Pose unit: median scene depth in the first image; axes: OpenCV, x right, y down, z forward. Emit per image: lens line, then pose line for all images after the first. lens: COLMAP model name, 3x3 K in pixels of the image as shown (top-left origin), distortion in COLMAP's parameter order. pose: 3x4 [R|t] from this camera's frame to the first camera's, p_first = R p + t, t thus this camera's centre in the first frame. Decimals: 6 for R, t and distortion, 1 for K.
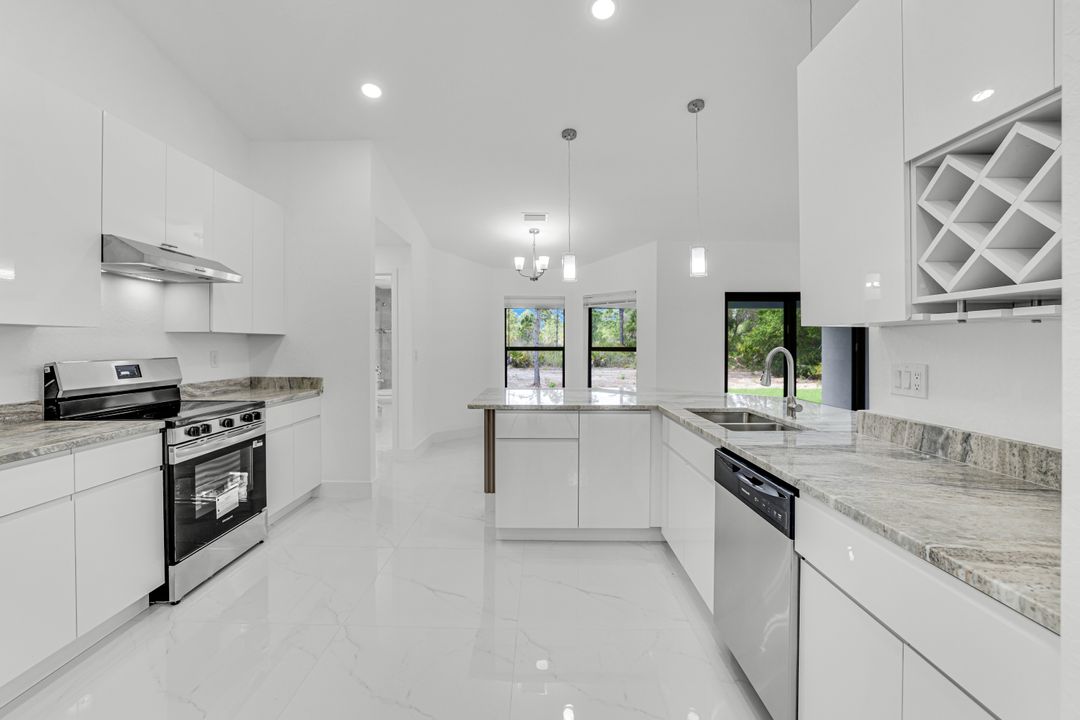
lens RADIAL K [[453.8, 0, 535.5], [0, 453.8, 344.8], [0, 0, 1]] dist [-0.020196, 0.003041]
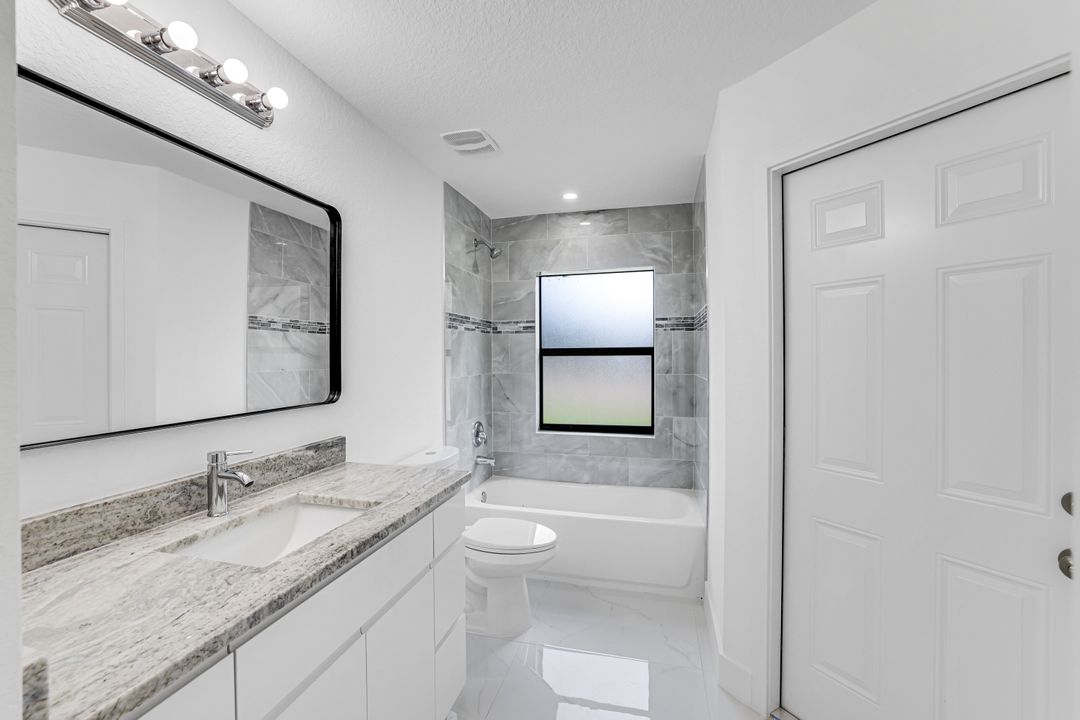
lens RADIAL K [[453.8, 0, 539.6], [0, 453.8, 357.4], [0, 0, 1]] dist [-0.020196, 0.003041]
pose [[0.971487, -0.008614, -0.236935, -0.208628], [0.010274, 0.999931, 0.005773, -0.006796], [0.236869, -0.008042, 0.971508, 0.640301]]
